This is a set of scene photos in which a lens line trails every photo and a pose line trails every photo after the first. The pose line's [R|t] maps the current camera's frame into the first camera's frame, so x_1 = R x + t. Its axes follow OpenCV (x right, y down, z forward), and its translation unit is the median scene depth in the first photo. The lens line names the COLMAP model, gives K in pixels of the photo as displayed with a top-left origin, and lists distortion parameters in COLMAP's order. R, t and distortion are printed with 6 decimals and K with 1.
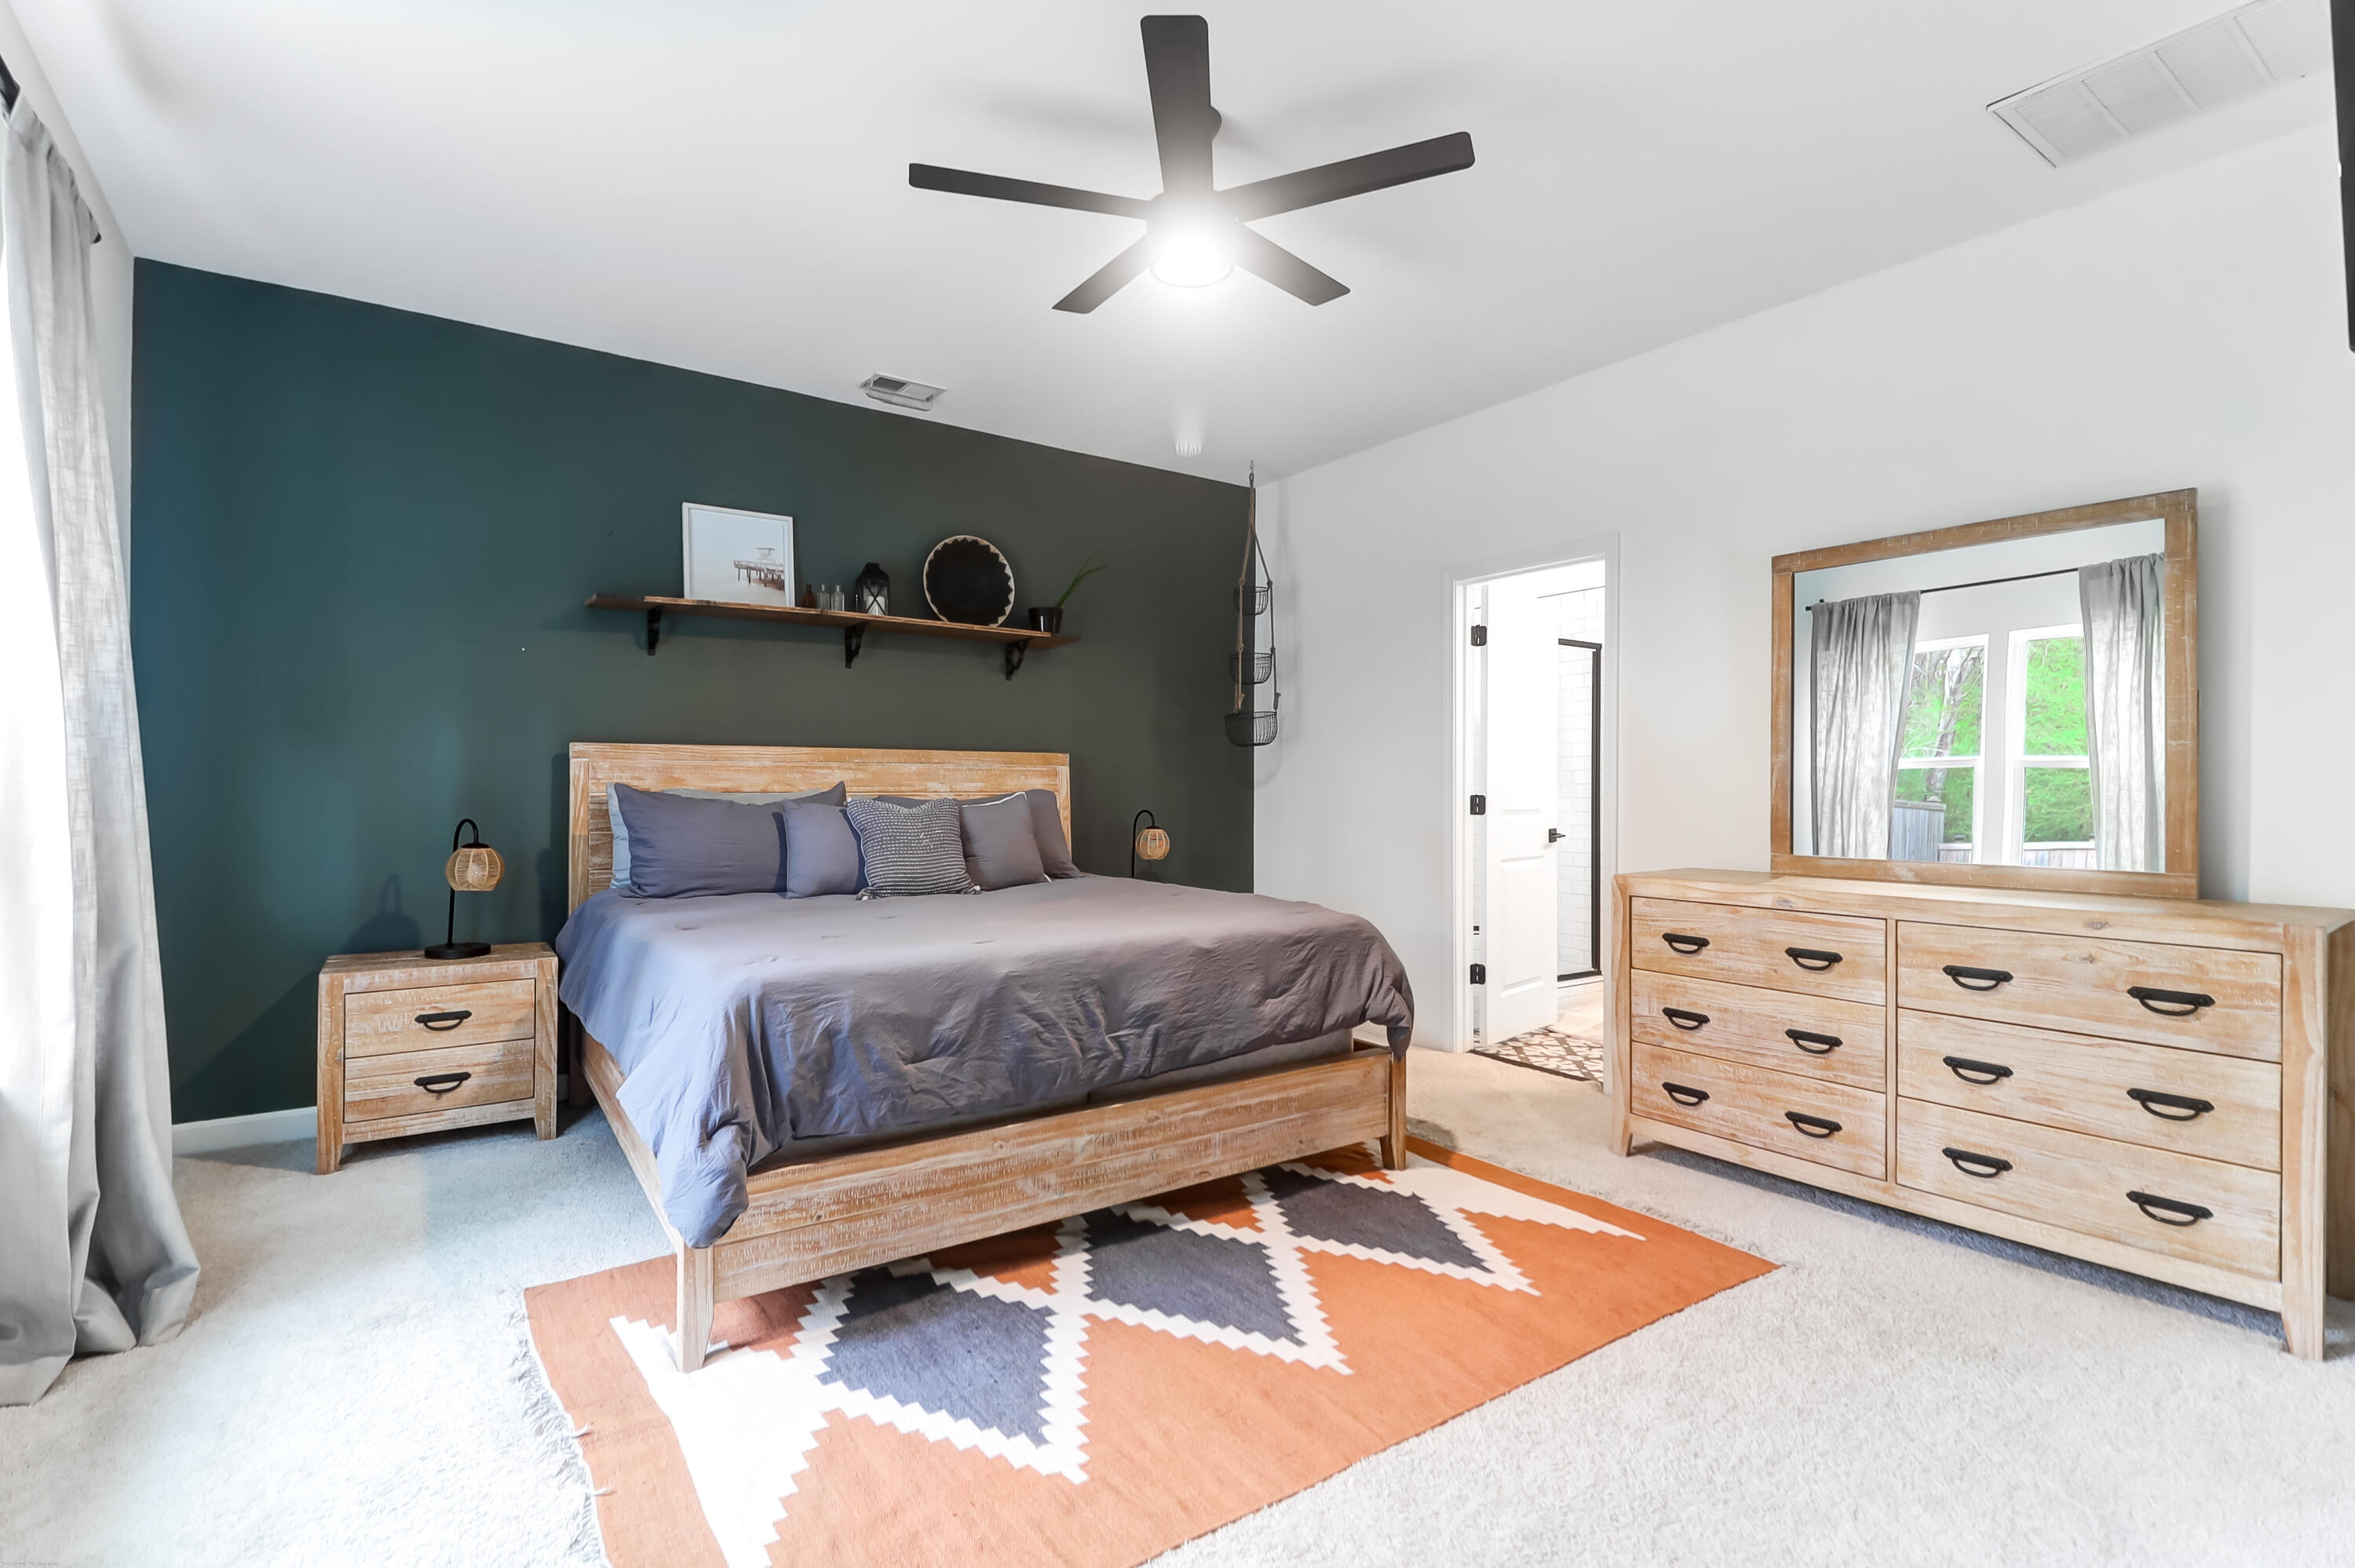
lens RADIAL K [[1079.9, 0, 1175.8], [0, 1079.9, 785.5], [0, 0, 1]] dist [0.020973, -0.013517]
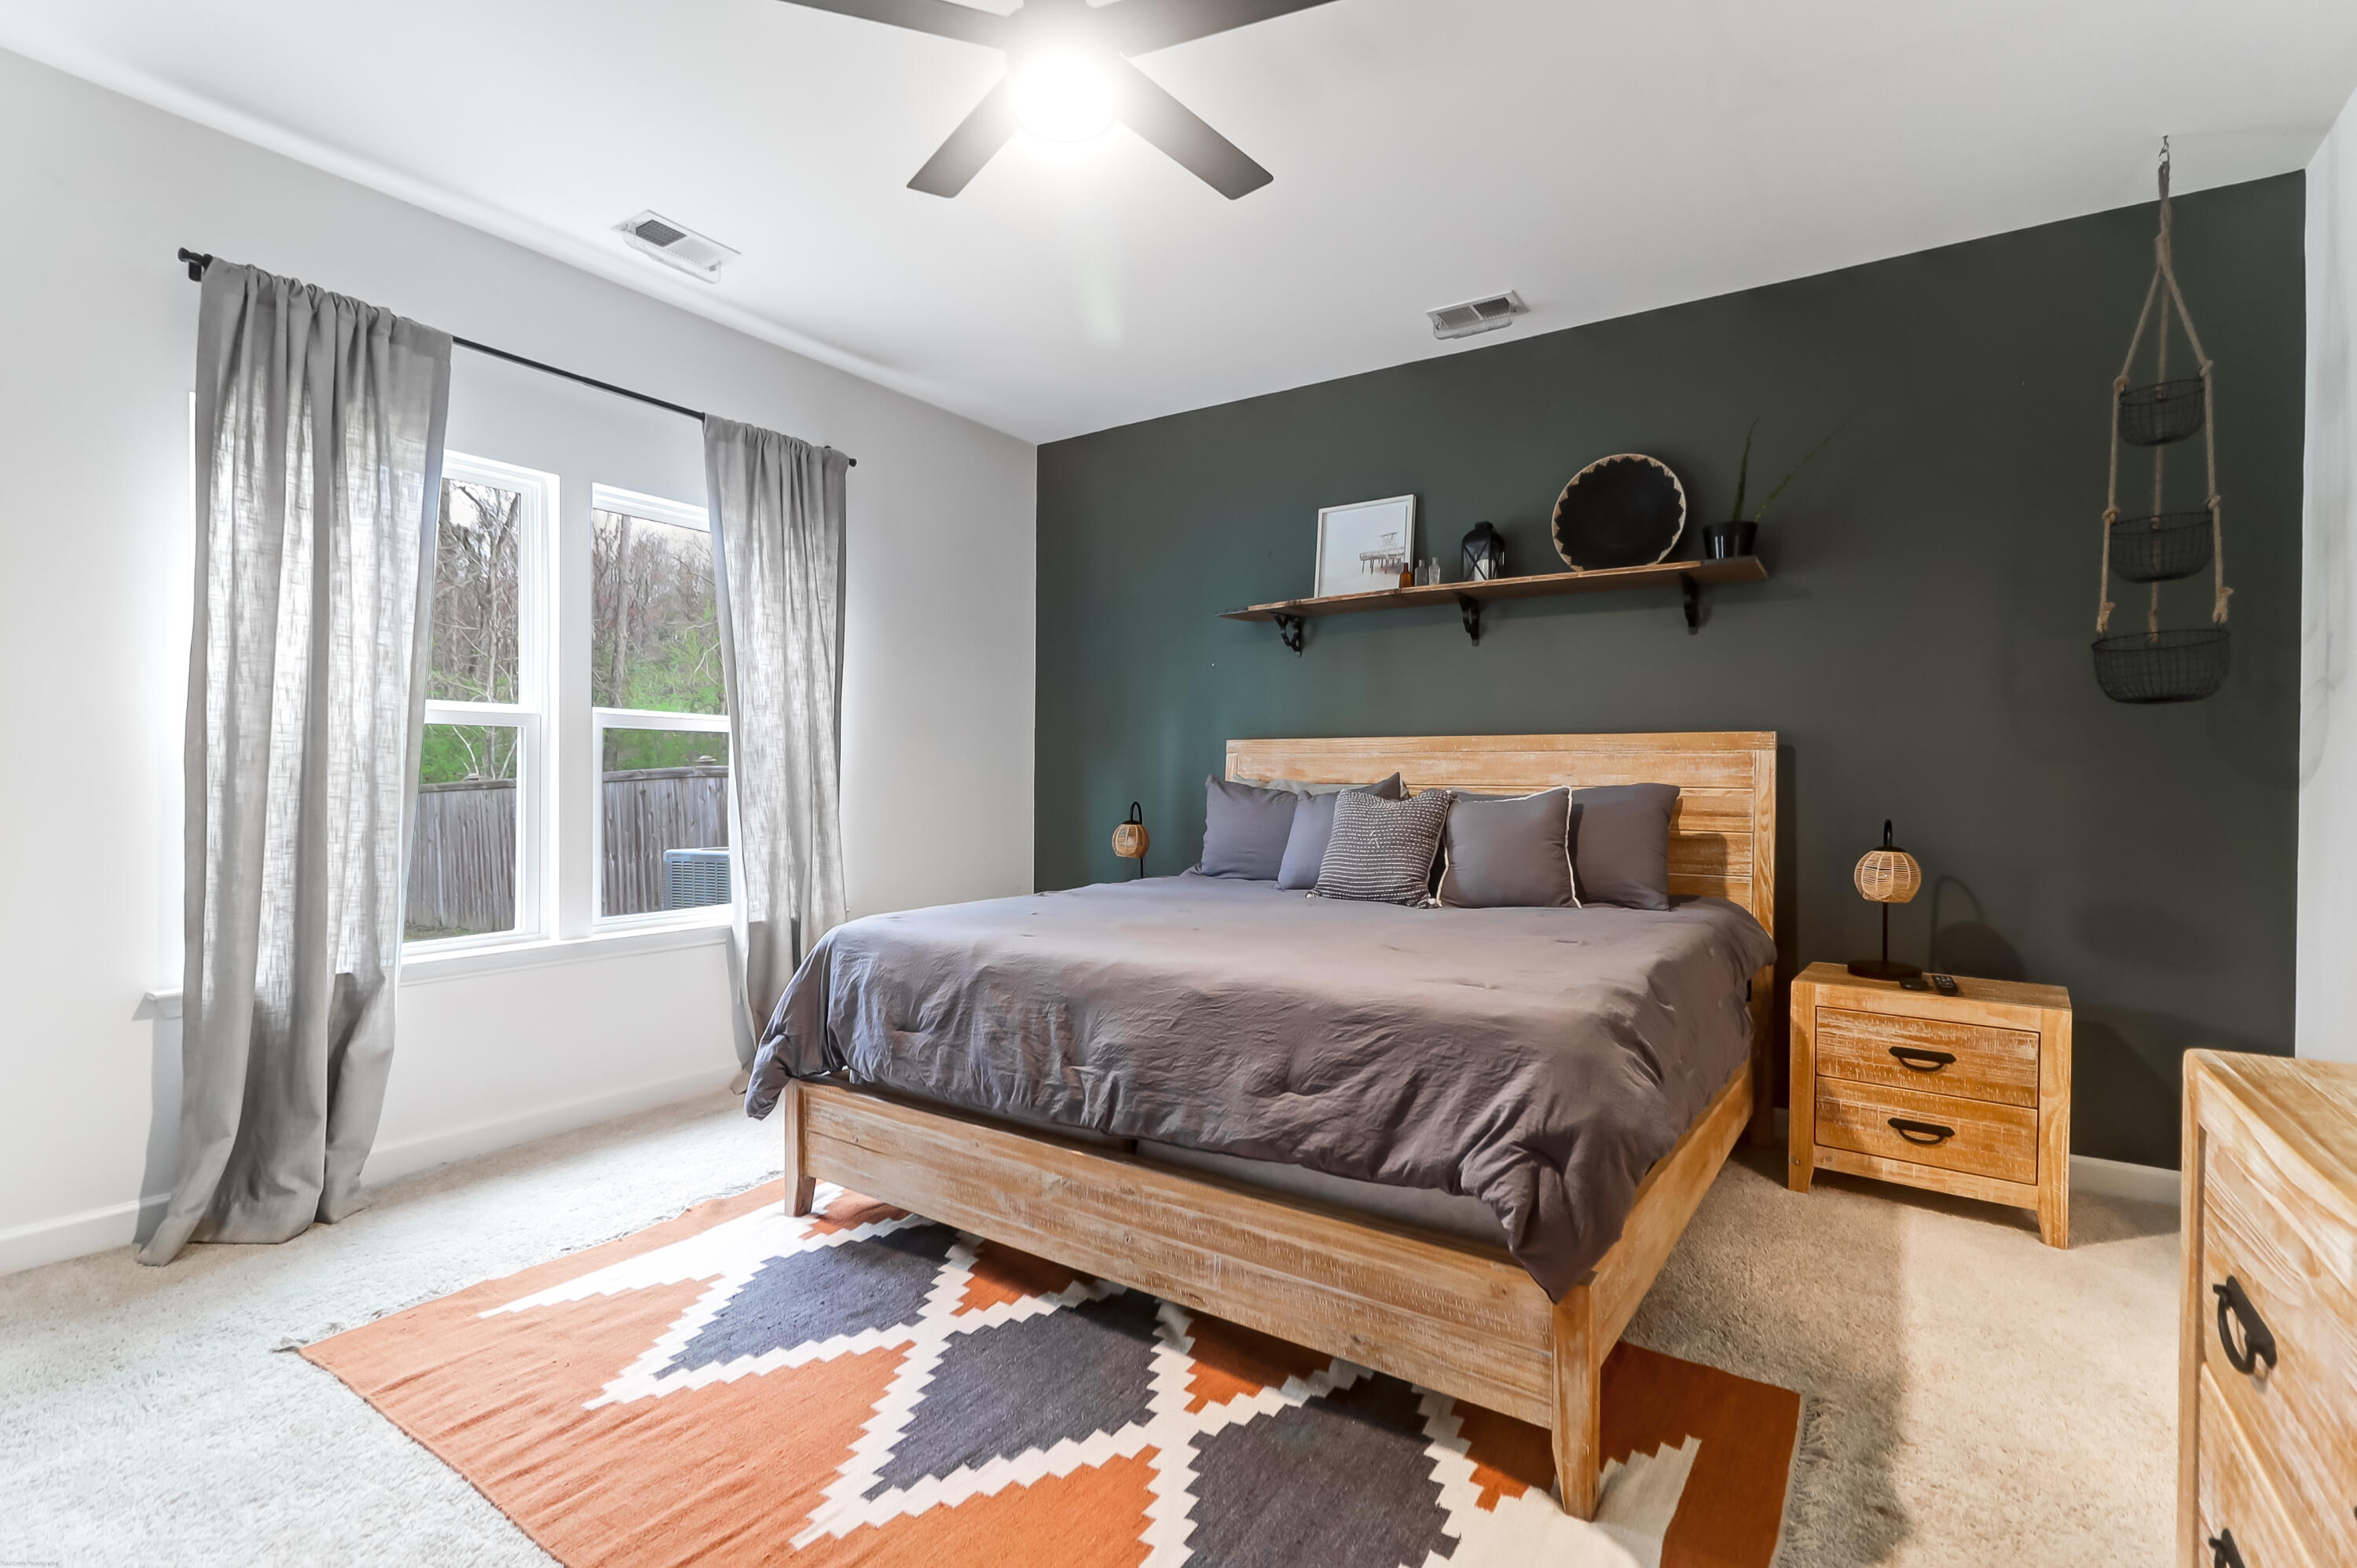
lens RADIAL K [[1080.9, 0, 1176.8], [0, 1080.9, 785.5], [0, 0, 1]] dist [0.020973, -0.013517]
pose [[0.359838, 0.007356, -0.932986, 0.668355], [-0.006733, 0.999963, 0.005288, 0.005413], [0.932990, 0.004379, 0.359875, 0.680379]]
